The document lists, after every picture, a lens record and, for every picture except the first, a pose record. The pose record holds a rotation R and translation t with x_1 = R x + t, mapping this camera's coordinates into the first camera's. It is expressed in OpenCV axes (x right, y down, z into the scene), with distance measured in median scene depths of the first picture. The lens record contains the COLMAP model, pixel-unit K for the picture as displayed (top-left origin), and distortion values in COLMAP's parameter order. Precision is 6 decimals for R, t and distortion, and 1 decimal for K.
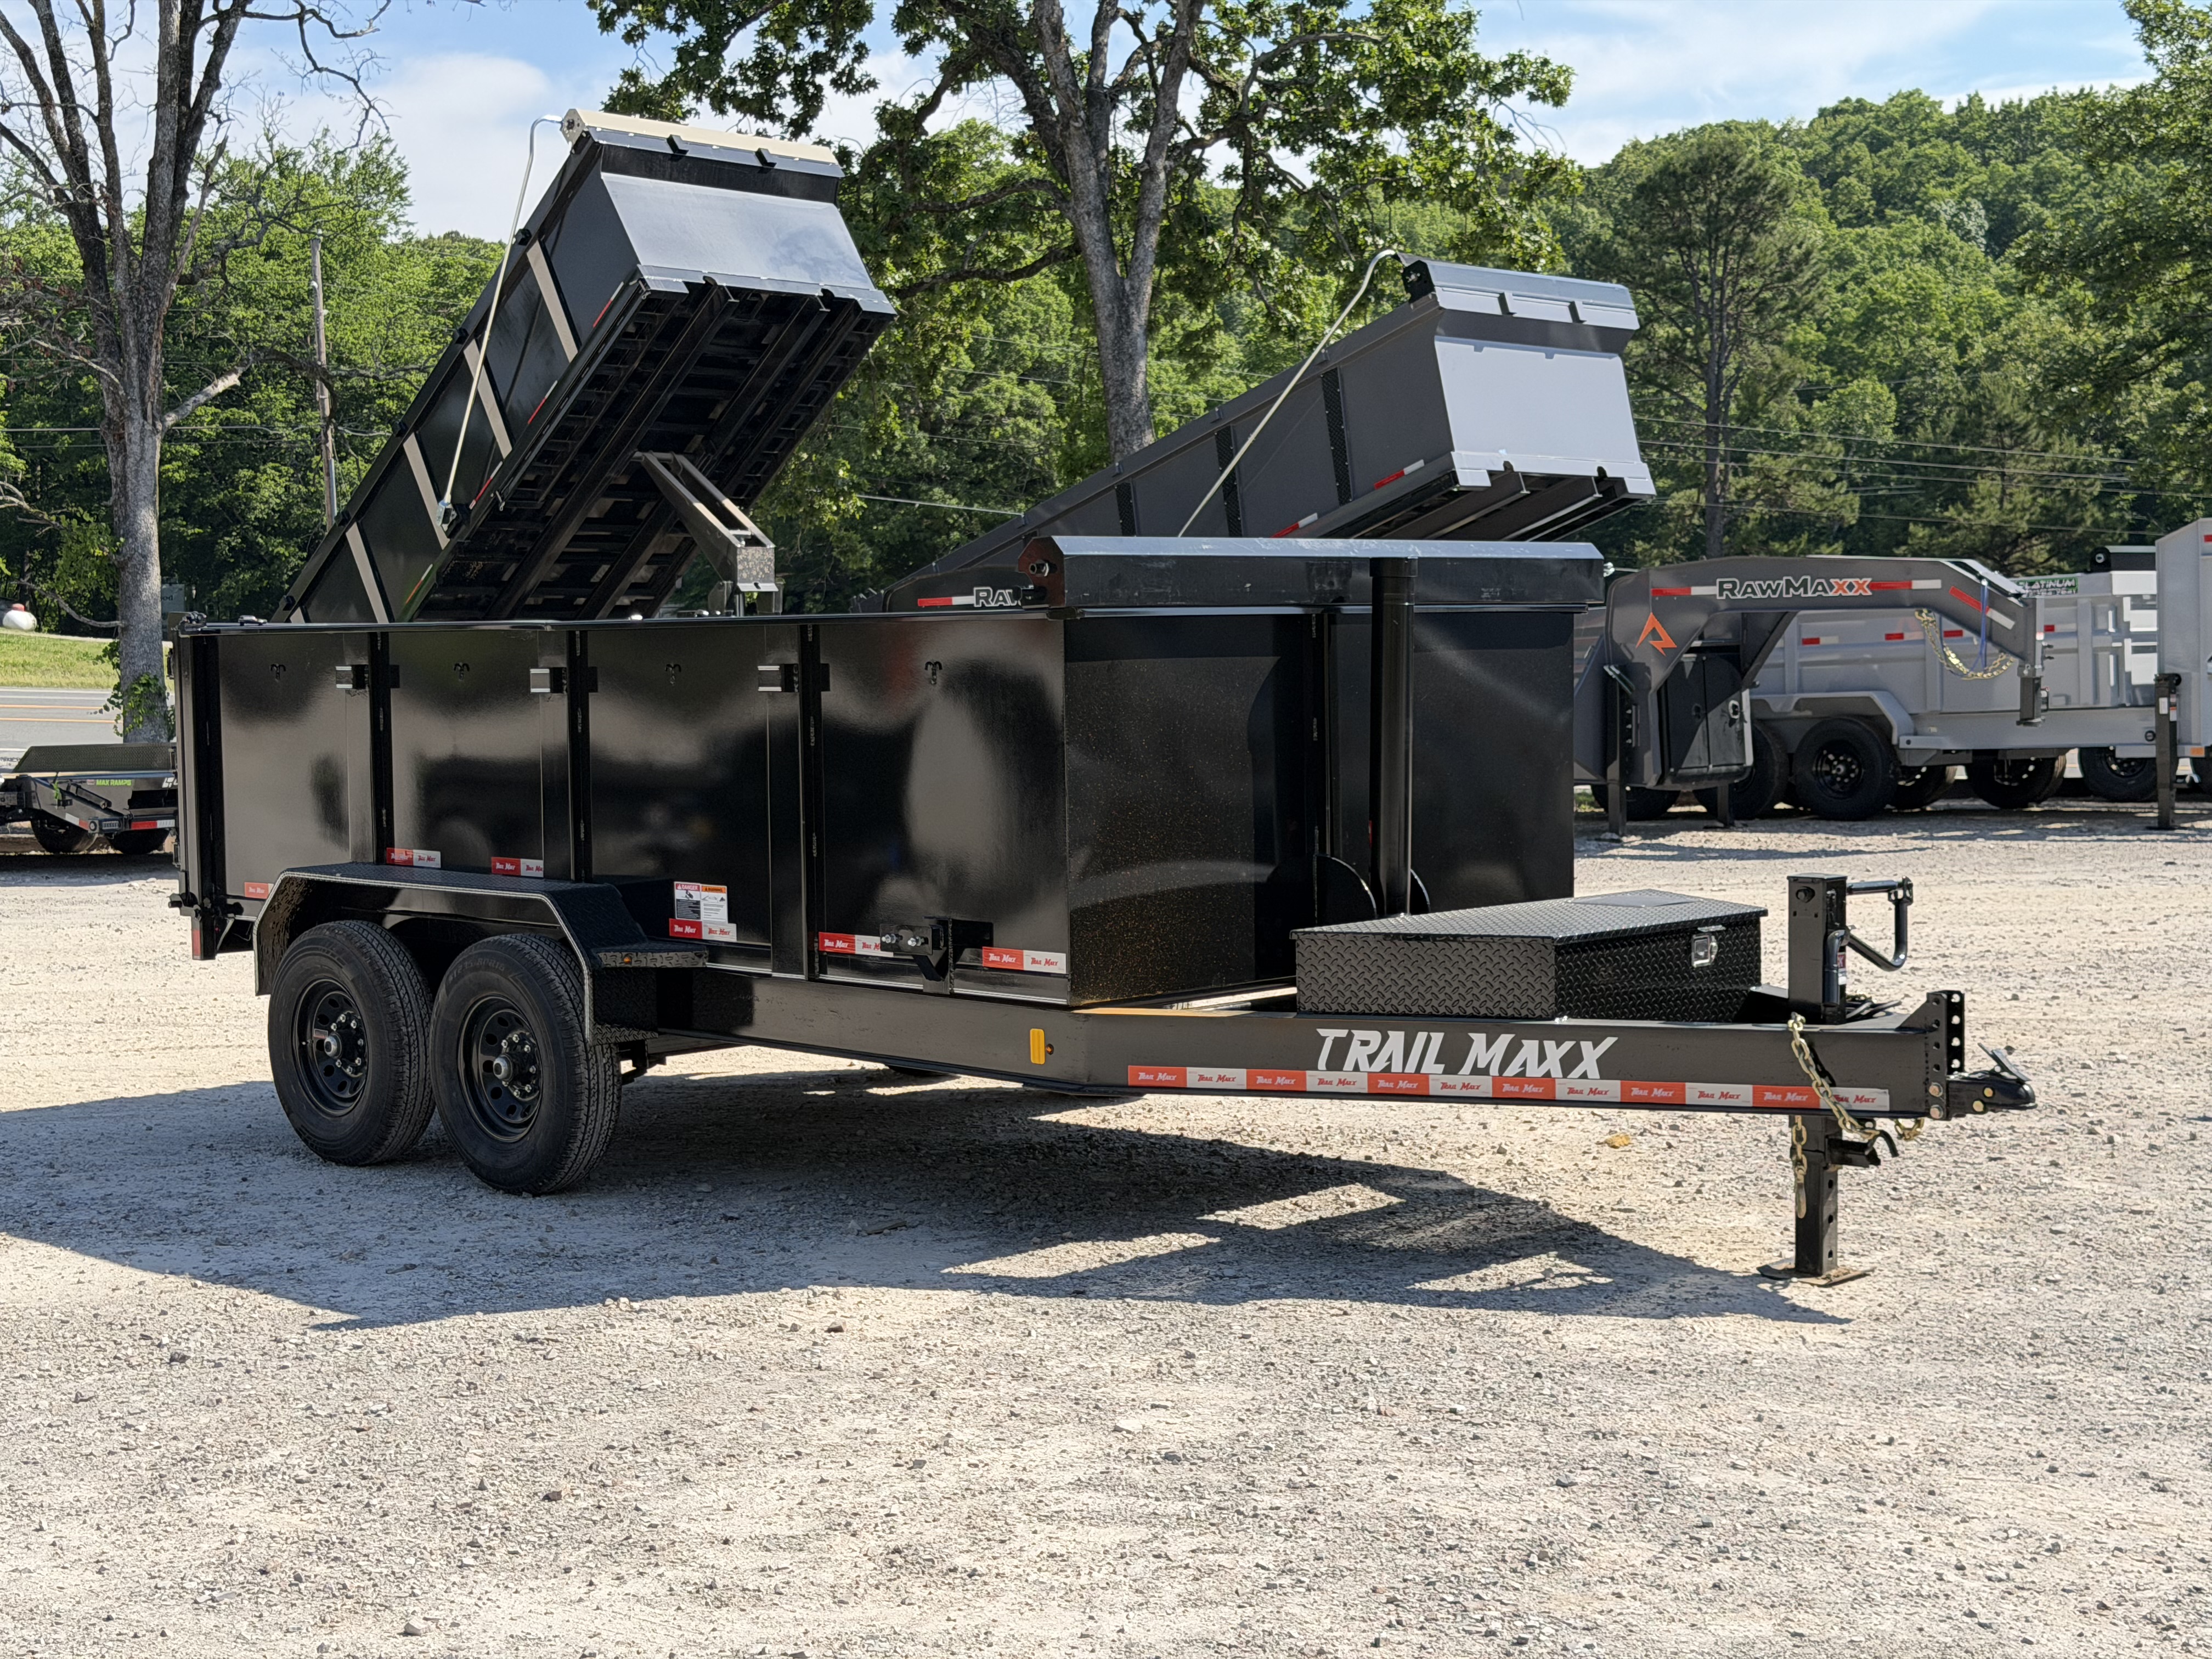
lens RADIAL K [[3122.9, 0, 1097.3], [0, 3122.9, 823.5], [0, 0, 1]] dist [0.099883, 0.000000]
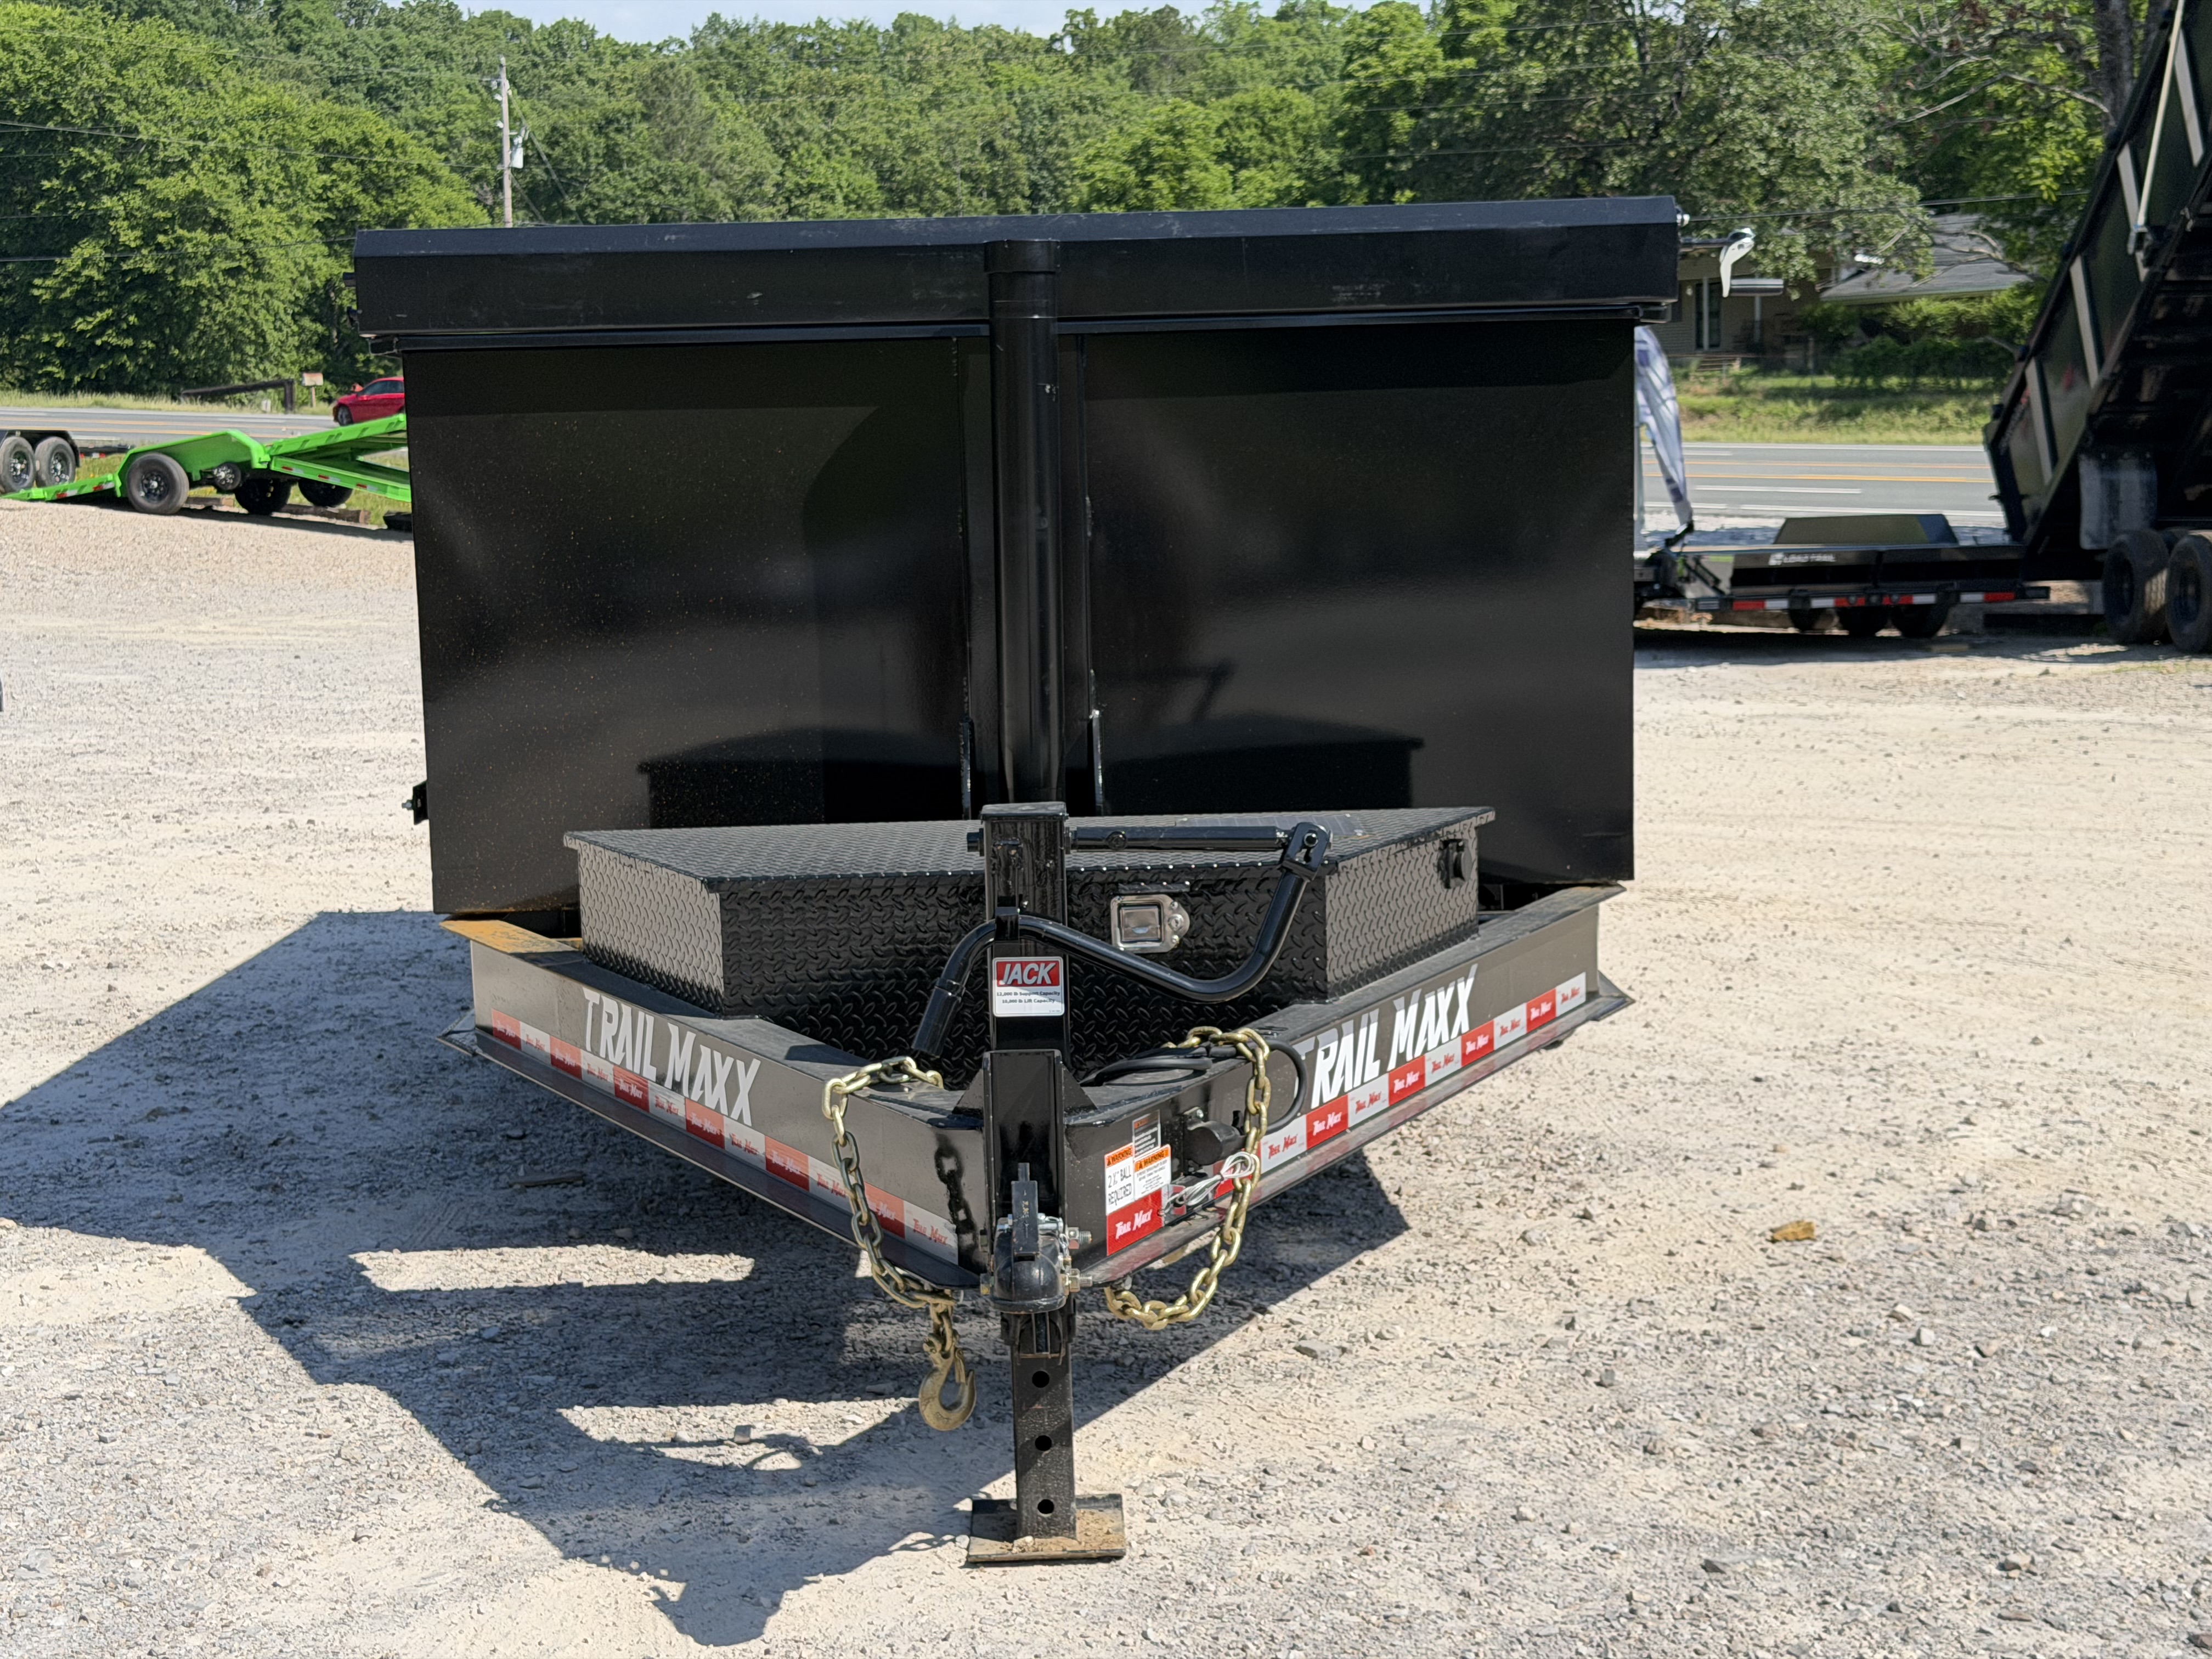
lens RADIAL K [[3122.9, 0, 1108.2], [0, 3122.9, 820.6], [0, 0, 1]] dist [0.099883, 0.000000]
pose [[0.712714, 0.073059, -0.697640, 0.208093], [-0.021001, 0.996338, 0.082885, -0.008802], [0.701141, -0.044422, 0.711638, 0.214352]]
